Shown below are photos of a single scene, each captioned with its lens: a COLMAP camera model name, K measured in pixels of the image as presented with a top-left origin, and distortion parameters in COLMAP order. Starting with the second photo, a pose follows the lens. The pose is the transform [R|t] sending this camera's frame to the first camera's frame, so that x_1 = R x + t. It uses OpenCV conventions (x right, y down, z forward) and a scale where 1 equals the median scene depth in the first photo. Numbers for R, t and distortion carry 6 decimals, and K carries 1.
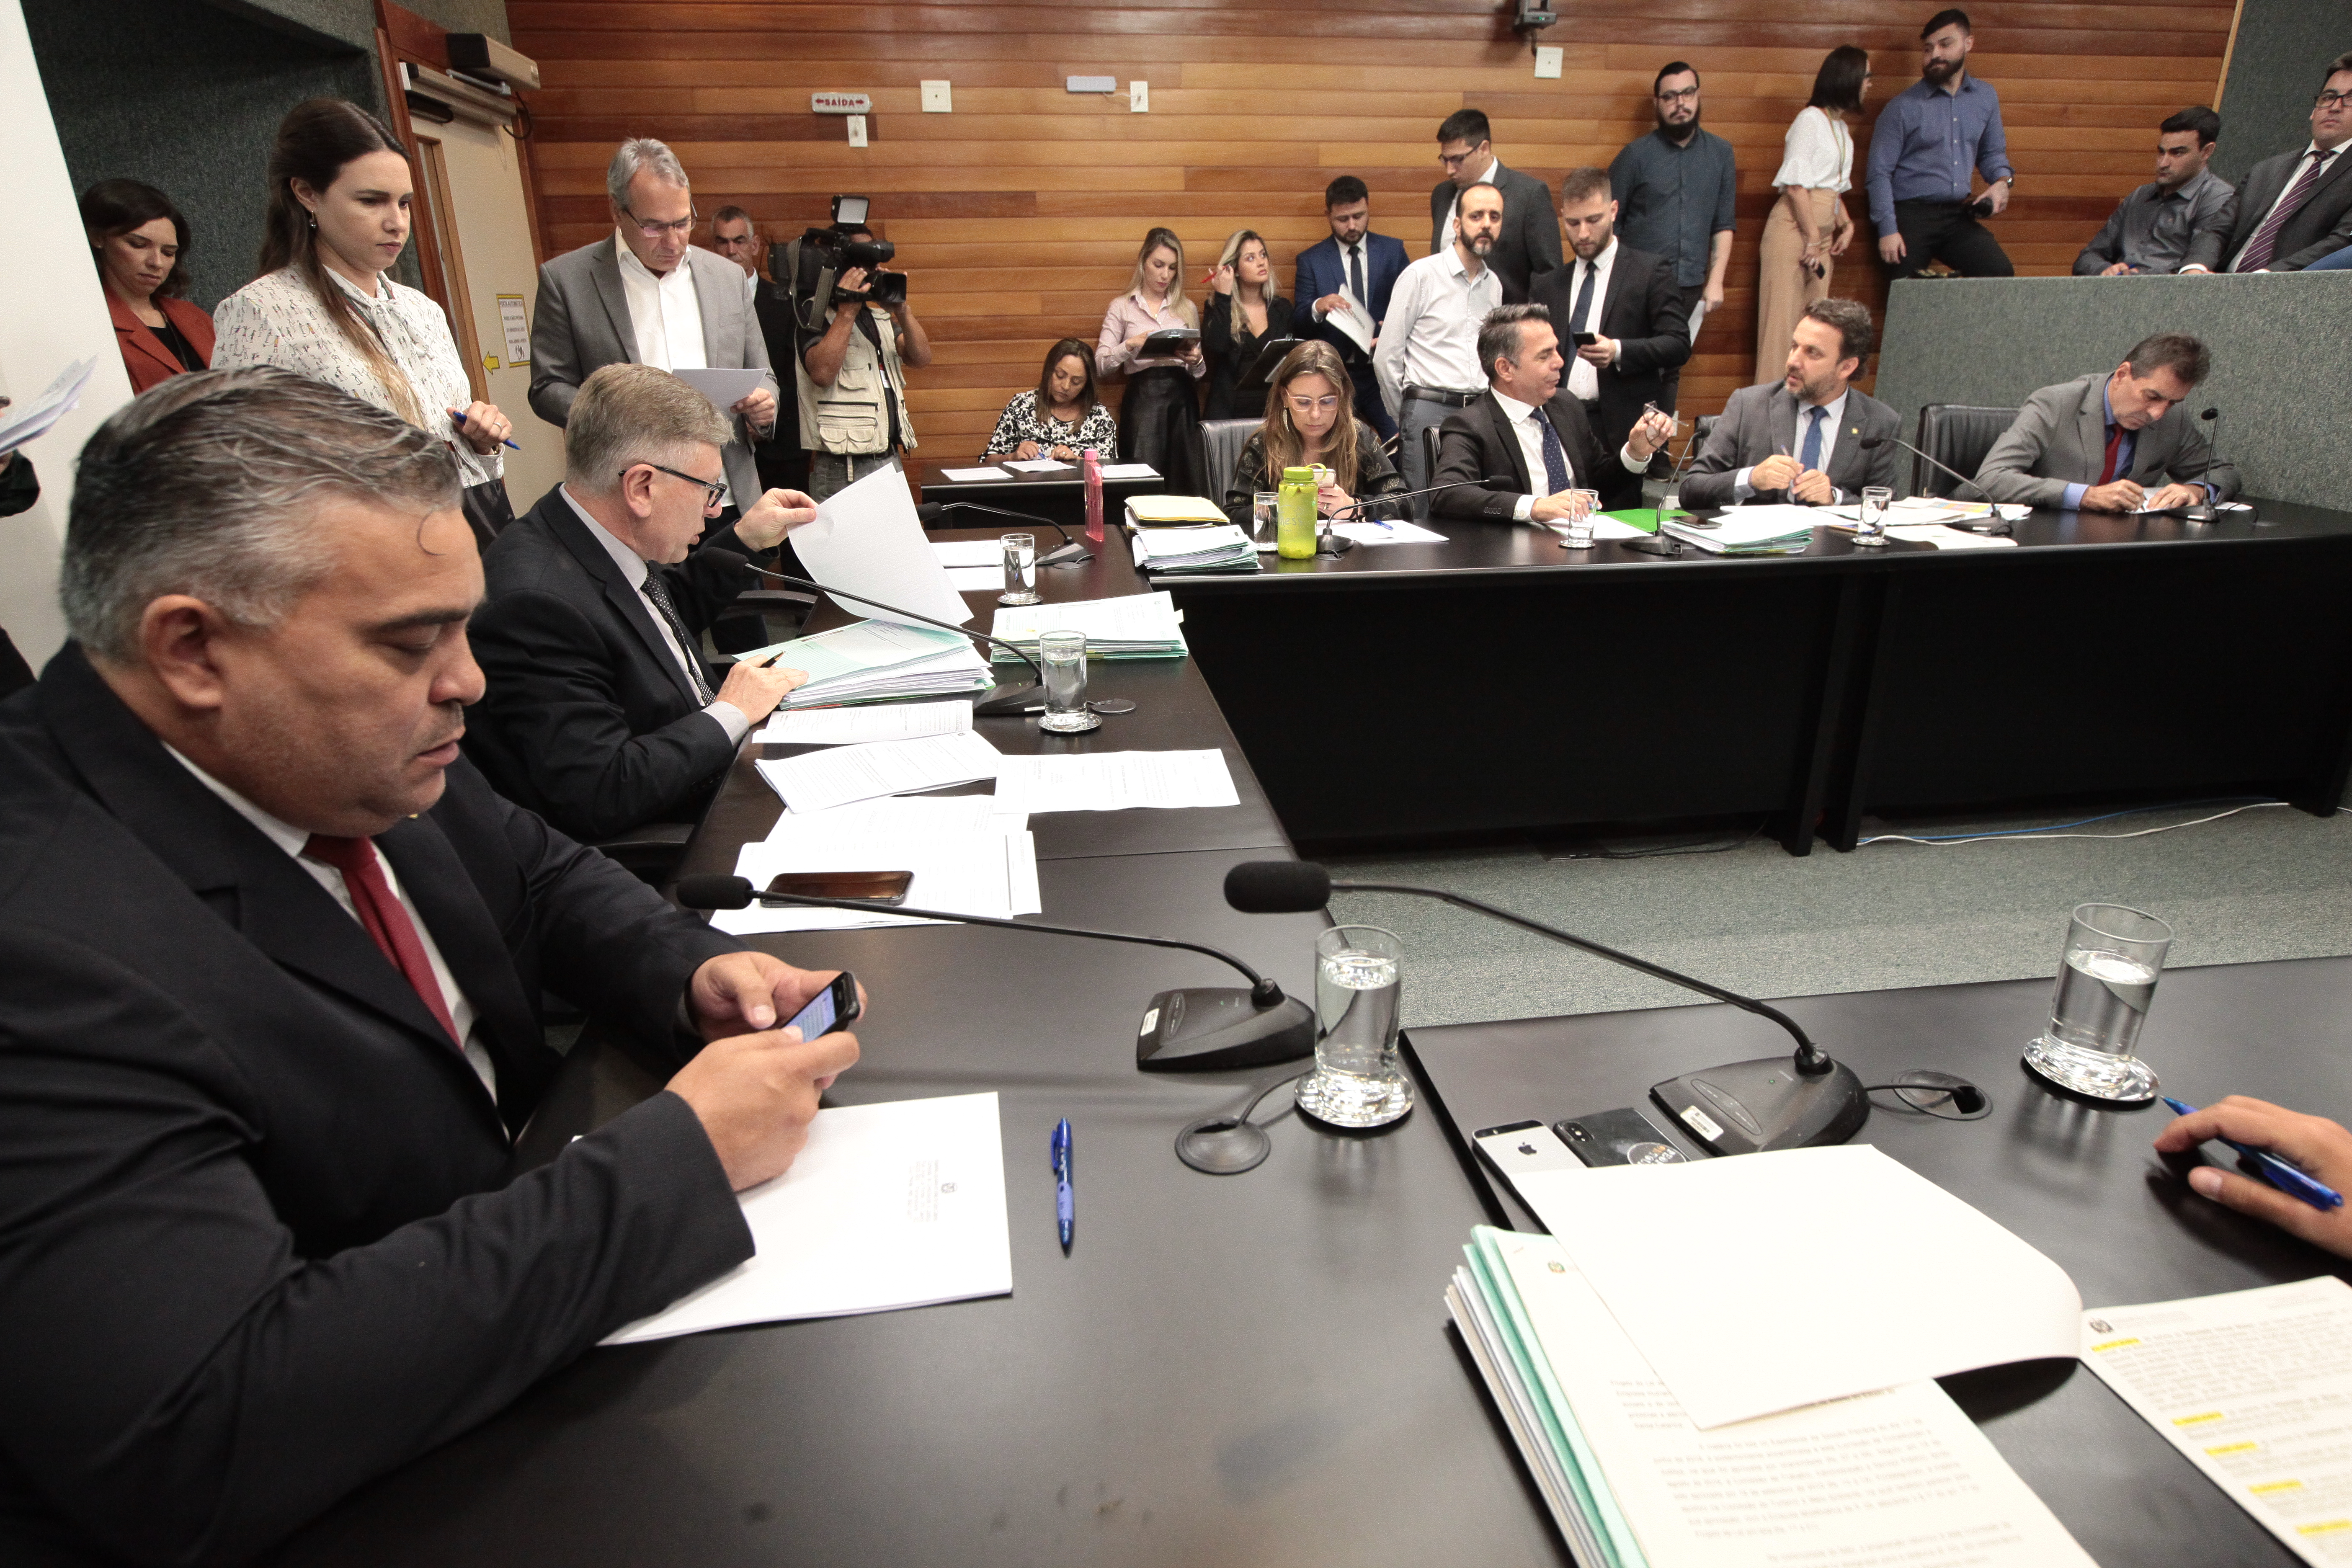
lens RADIAL K [[1342.4, 0, 1176.0], [0, 1342.4, 784.0], [0, 0, 1]] dist [-0.072248, 0.044502]
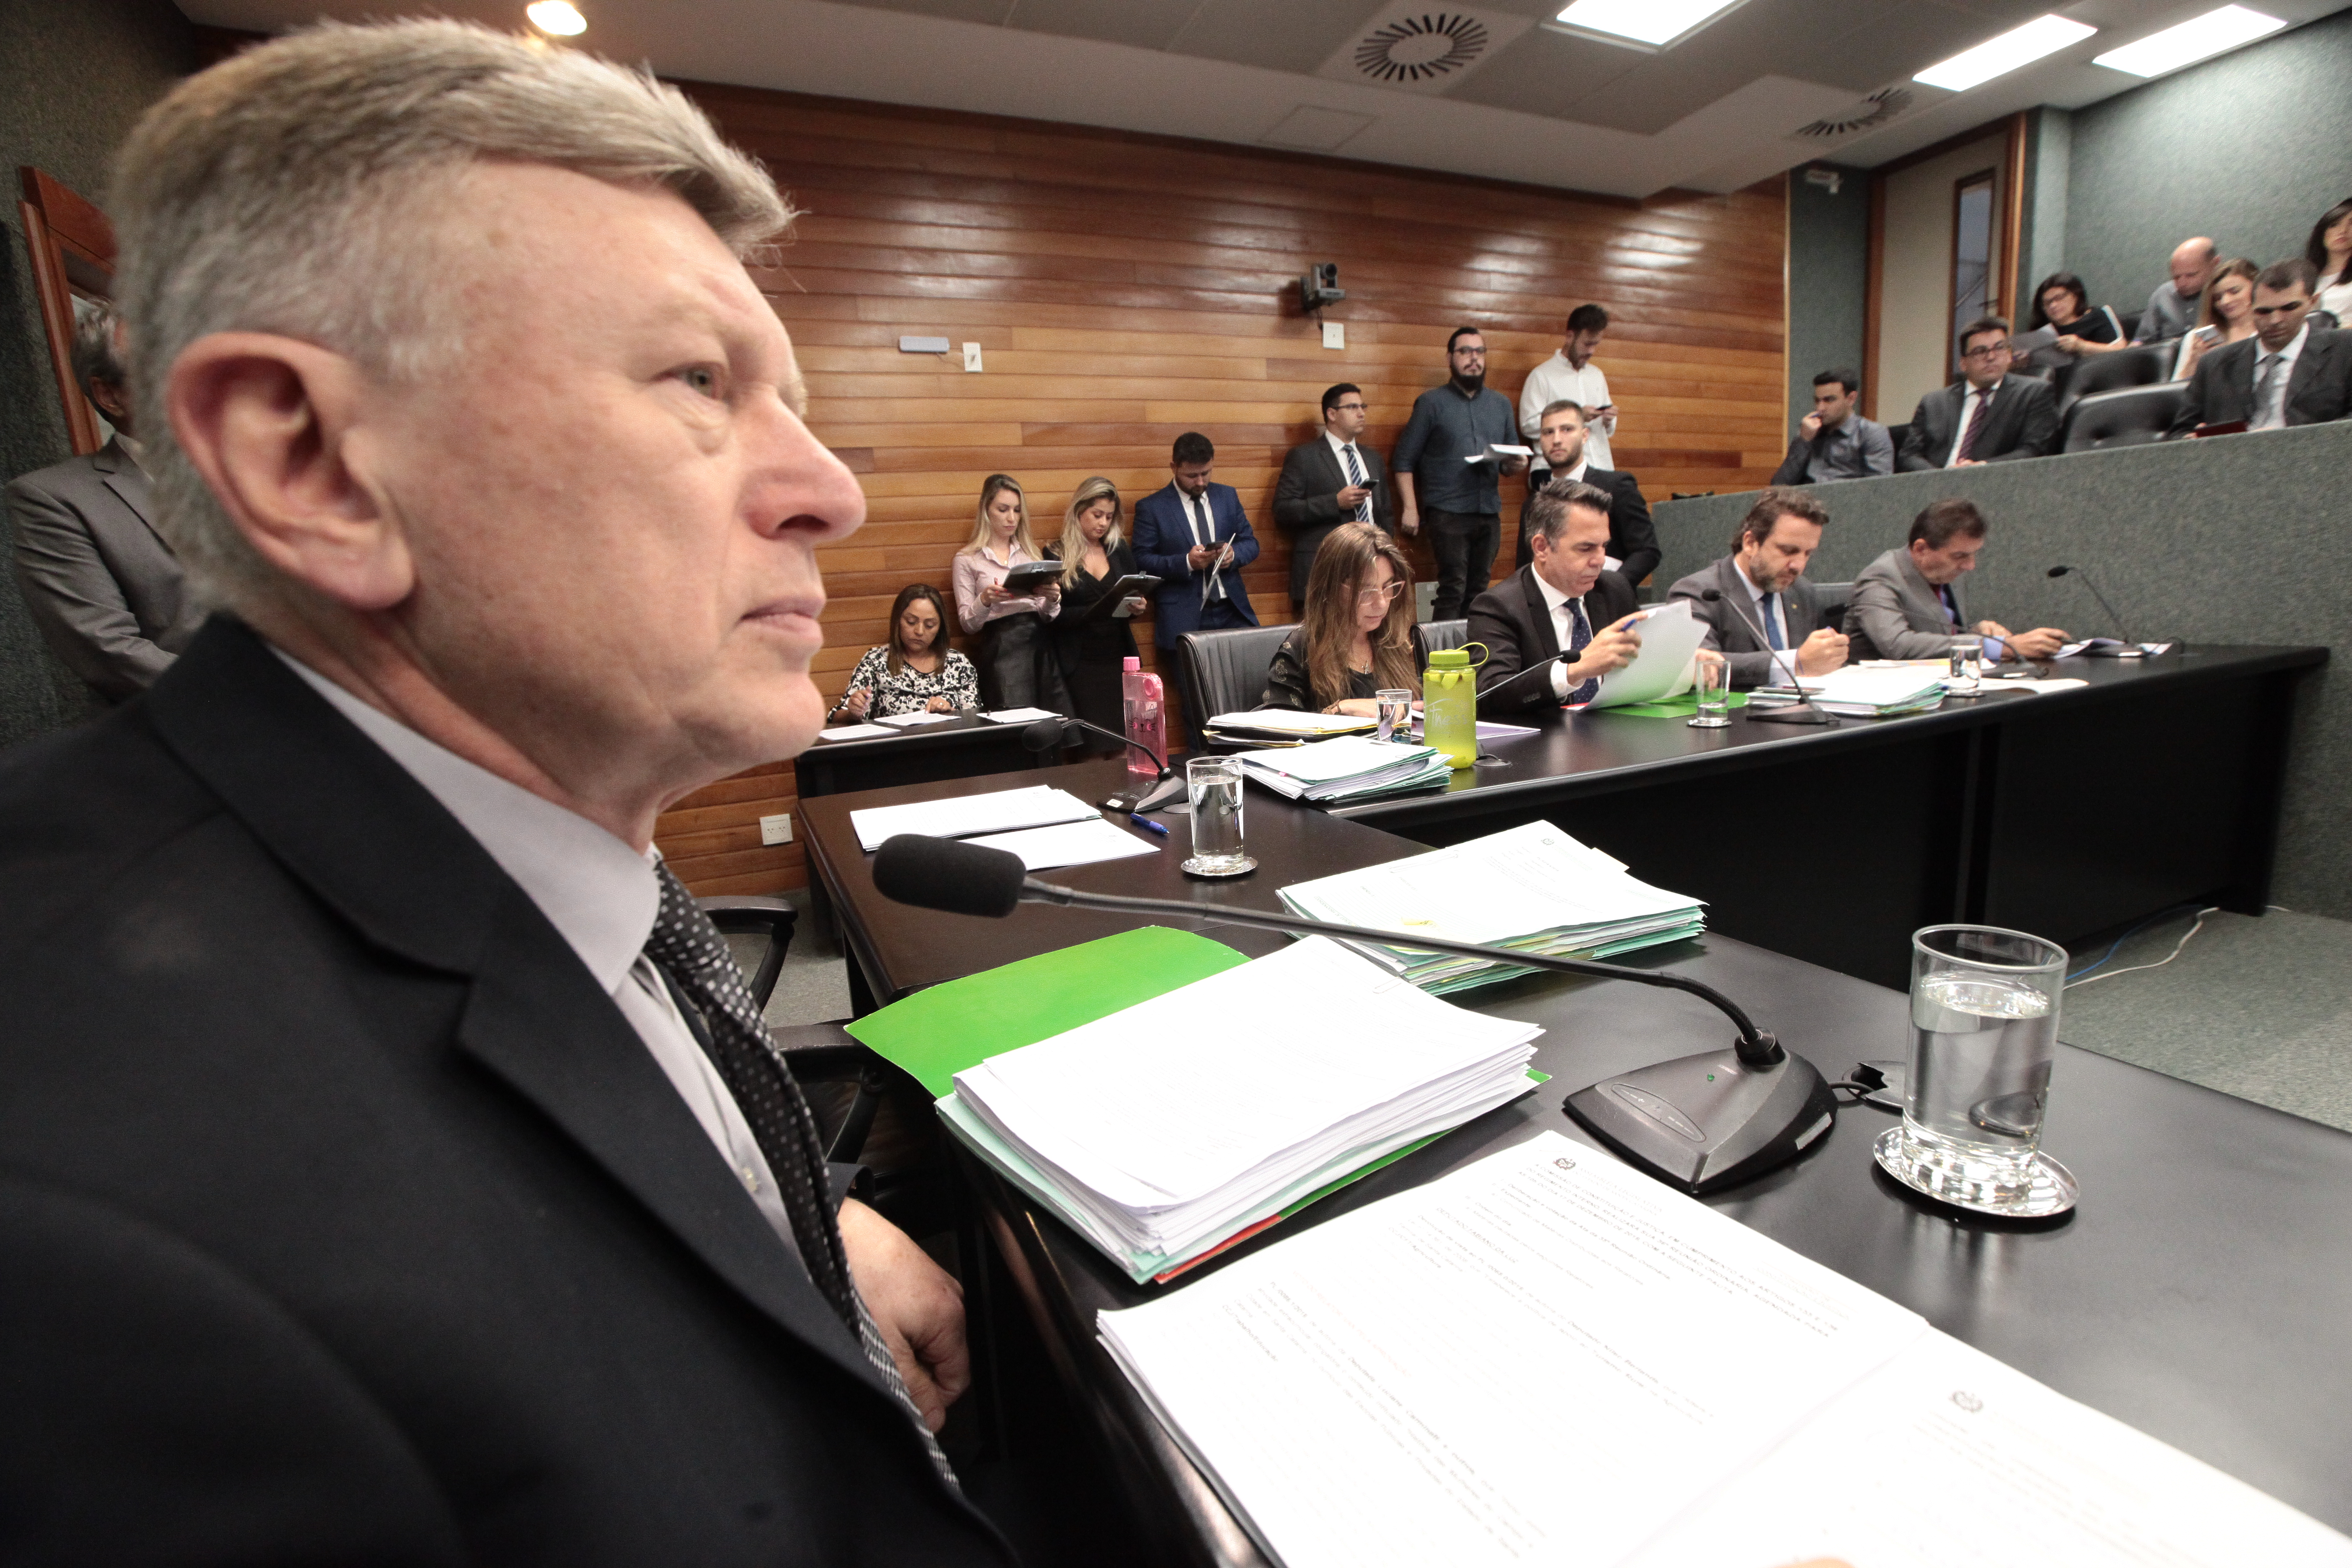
lens RADIAL K [[1055.8, 0, 1196.2], [0, 1055.8, 784.6], [0, 0, 1]] dist [-0.042644, 0.008008]
pose [[0.956780, -0.093464, 0.275385, -0.148645], [0.141750, 0.976723, -0.160994, -0.057509], [-0.253928, 0.193071, 0.947757, 0.328542]]
